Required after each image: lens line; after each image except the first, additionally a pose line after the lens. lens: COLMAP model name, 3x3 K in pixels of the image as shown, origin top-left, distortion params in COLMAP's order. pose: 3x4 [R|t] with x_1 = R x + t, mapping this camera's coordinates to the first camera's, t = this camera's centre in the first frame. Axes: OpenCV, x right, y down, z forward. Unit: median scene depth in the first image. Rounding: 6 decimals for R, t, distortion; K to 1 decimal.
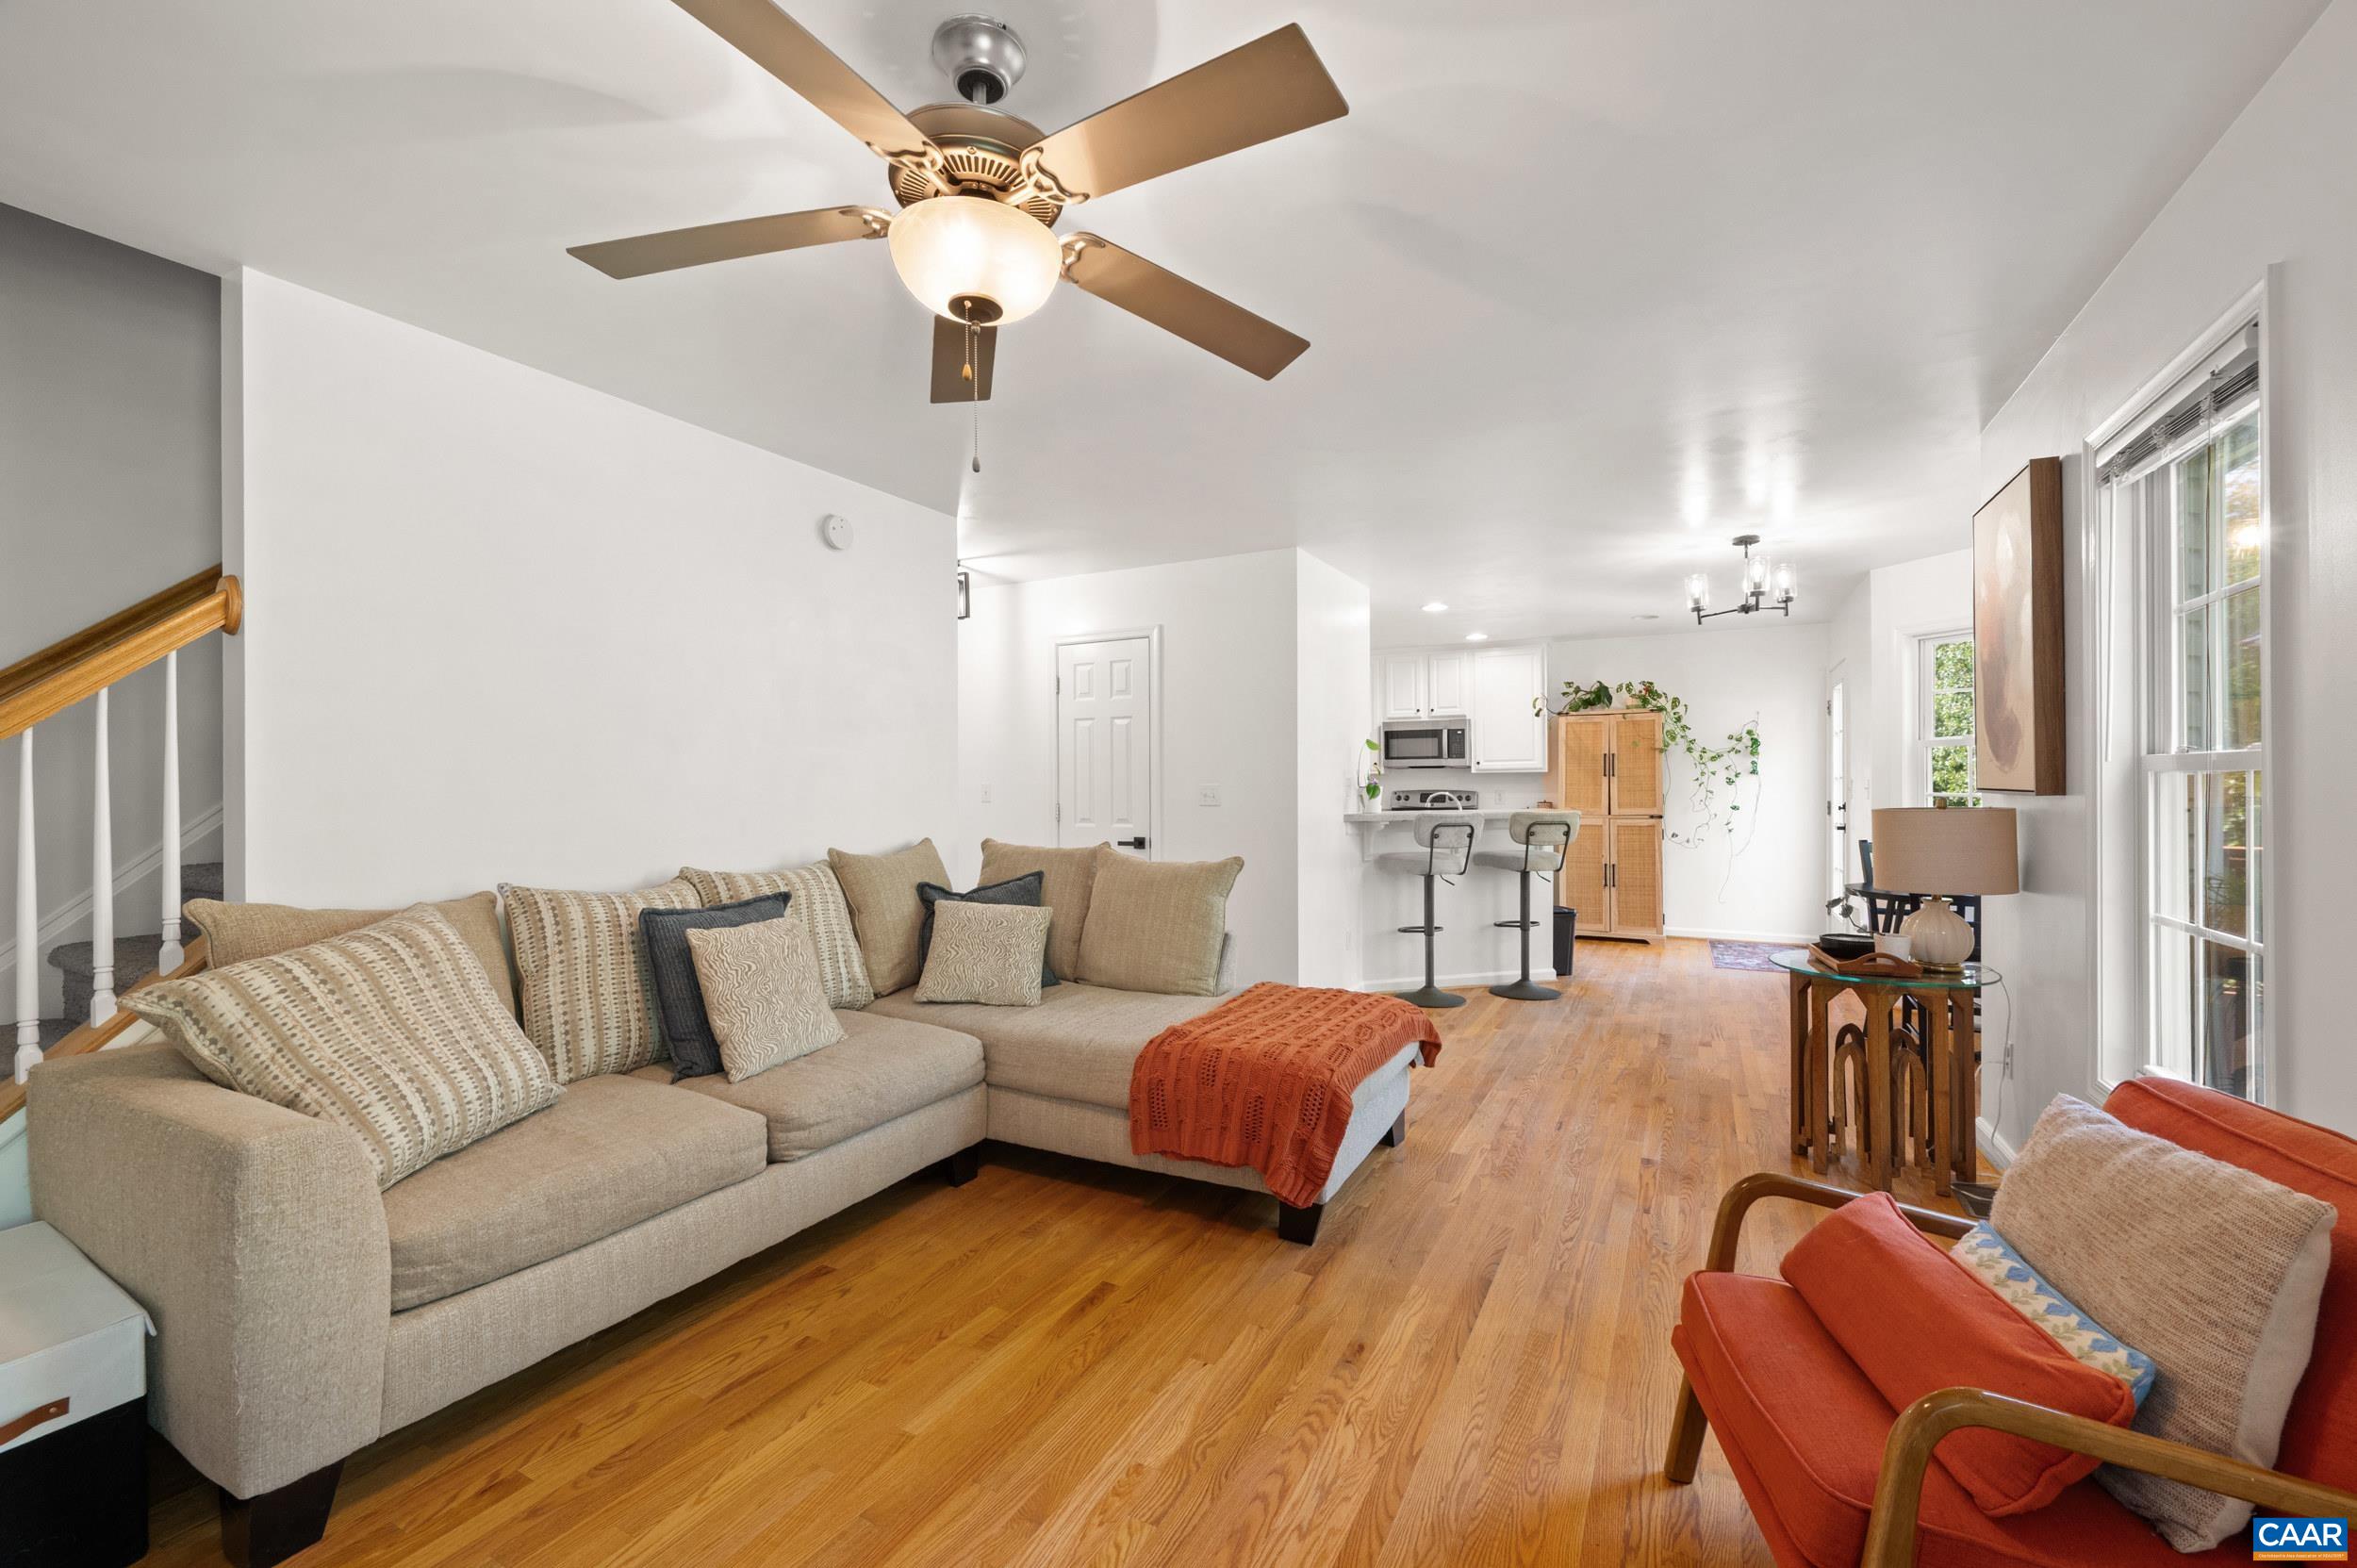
lens RADIAL K [[934.6, 0, 1184.7], [0, 934.6, 767.4], [0, 0, 1]] dist [-0.001847, 0.000376]
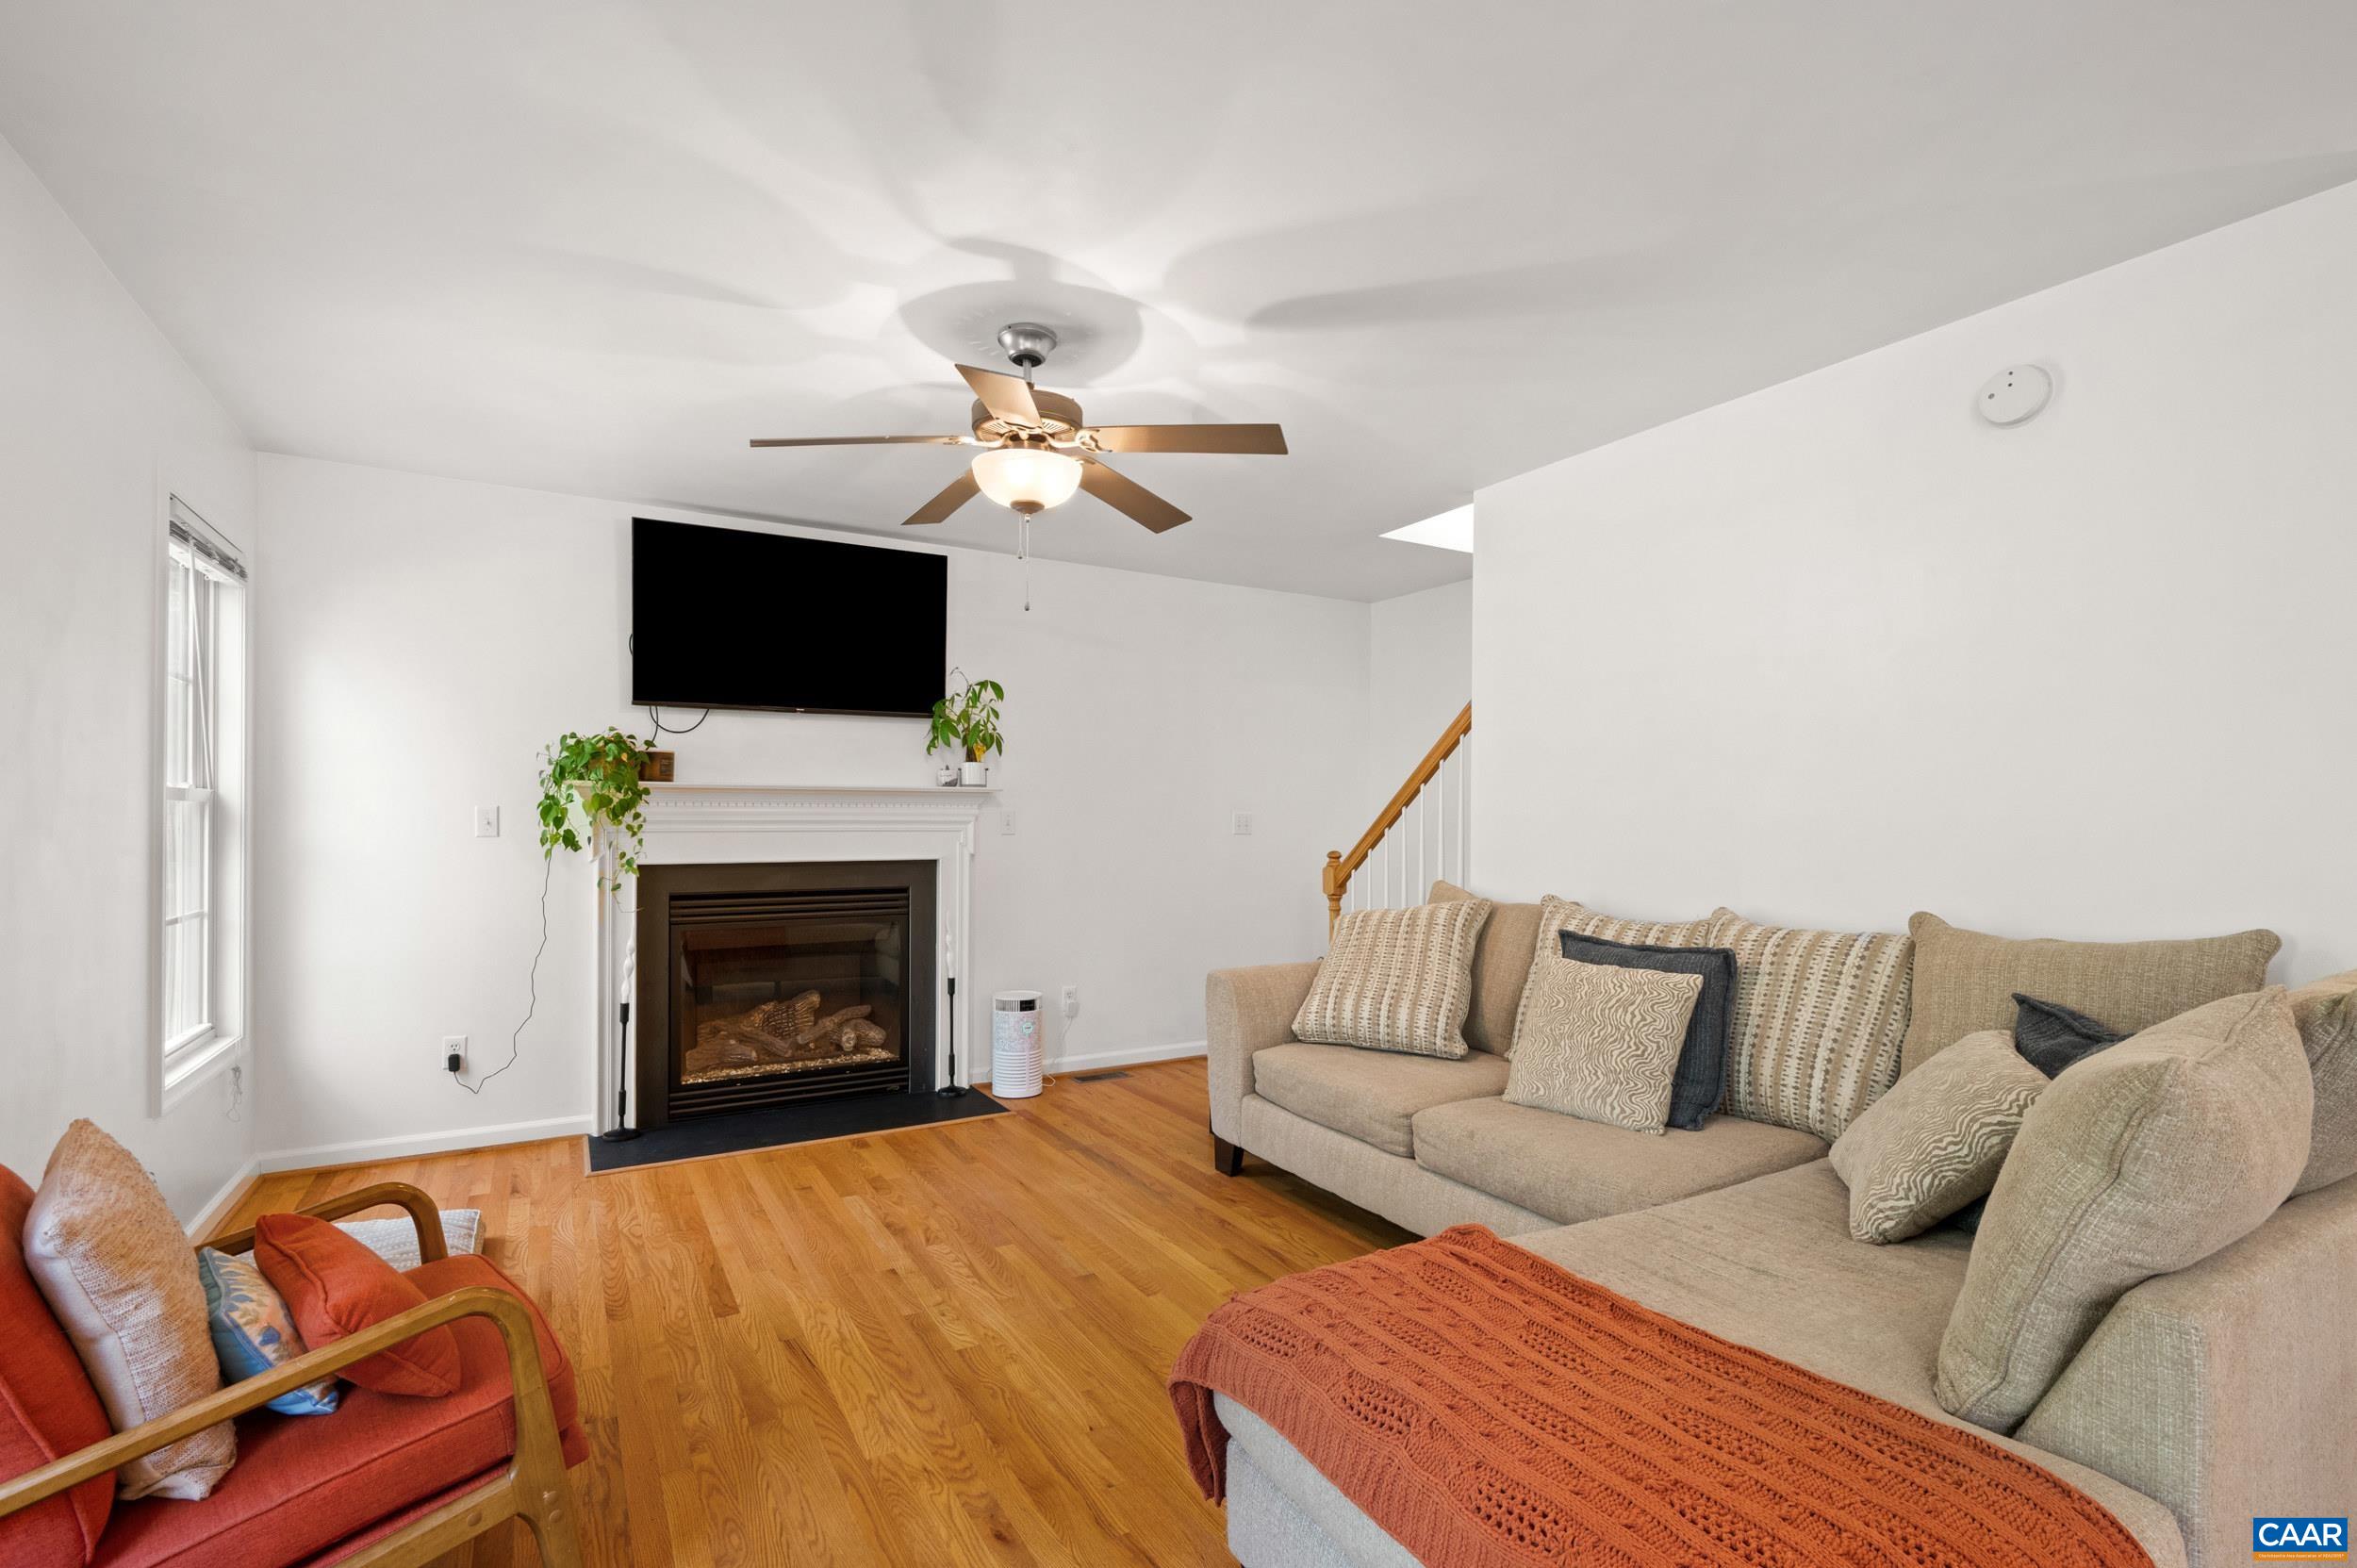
lens RADIAL K [[1049.9, 0, 1174.4], [0, 1049.9, 820.8], [0, 0, 1]] dist [0.004083, 0.000111]
pose [[-0.503705, -0.003365, -0.863869, 0.922428], [-0.003287, 0.999993, -0.001979, 0.033588], [0.863869, 0.001843, -0.503712, 1.656915]]
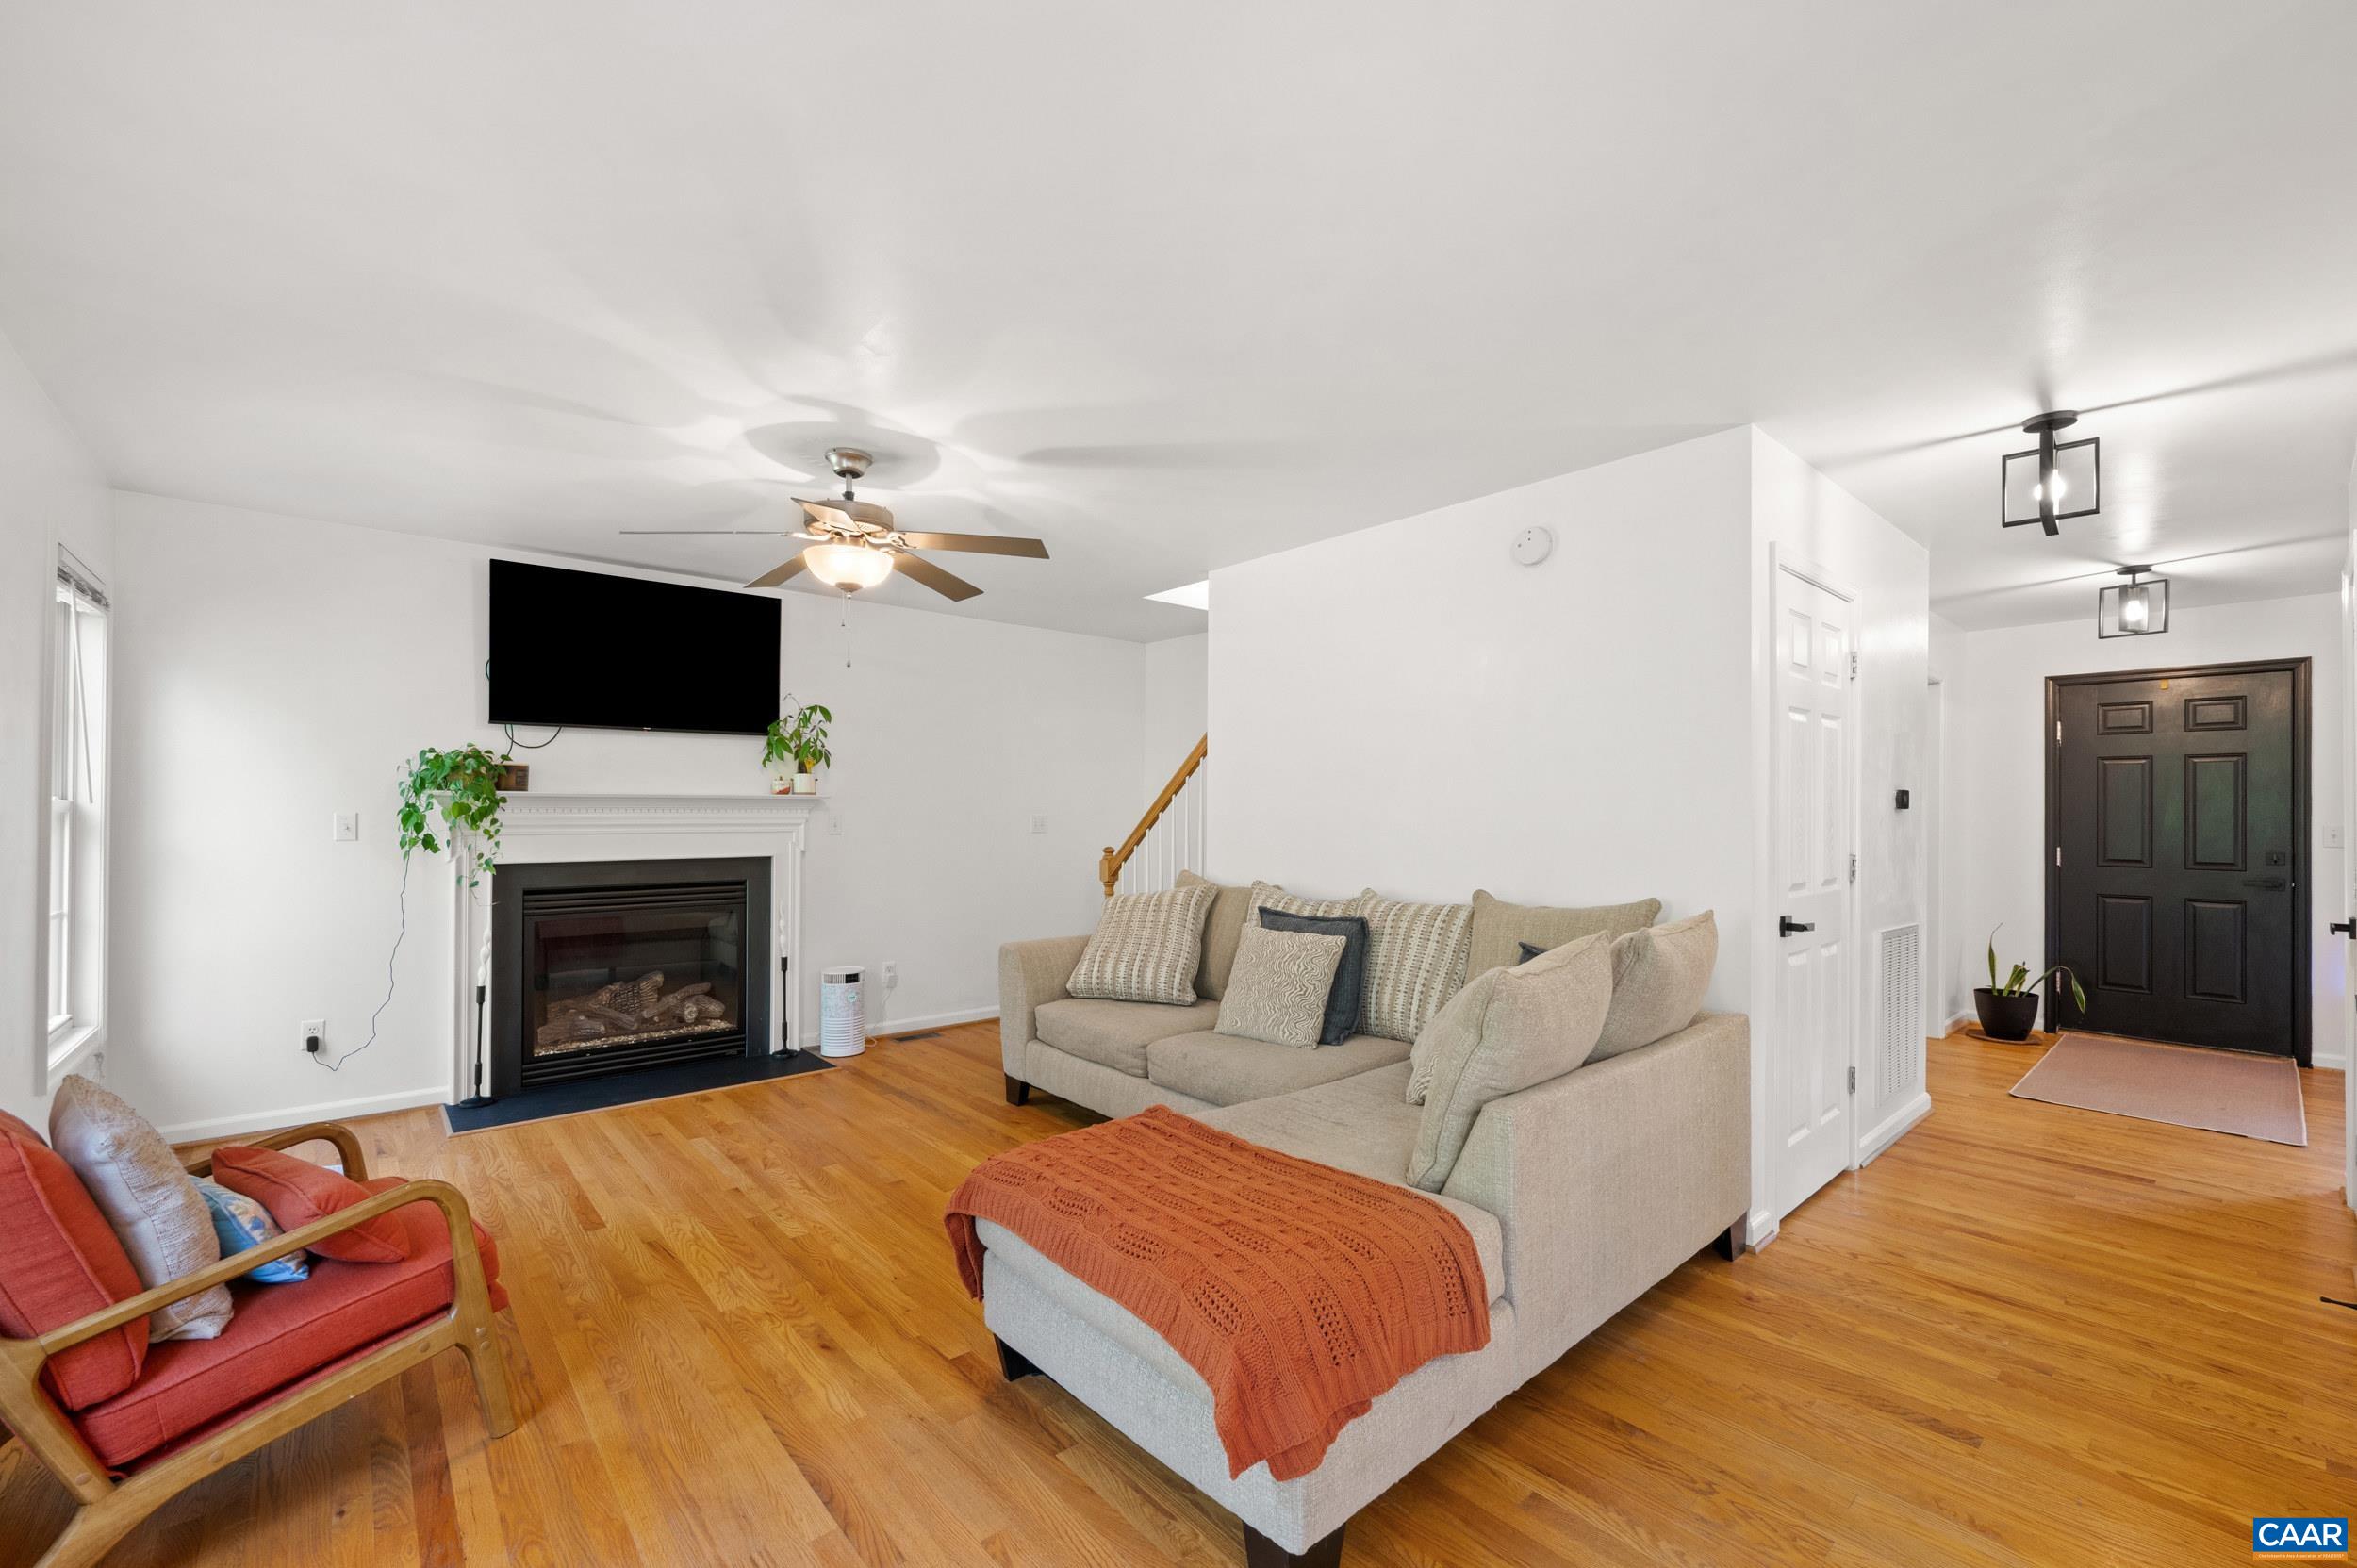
lens RADIAL K [[957.4, 0, 1170.4], [0, 957.4, 808.1], [0, 0, 1]] dist [0.001810, 0.000055]
pose [[-0.343920, -0.007890, -0.938966, 1.161395], [-0.002072, 0.999969, -0.007644, 0.007365], [0.938997, -0.000684, -0.343925, 1.862280]]
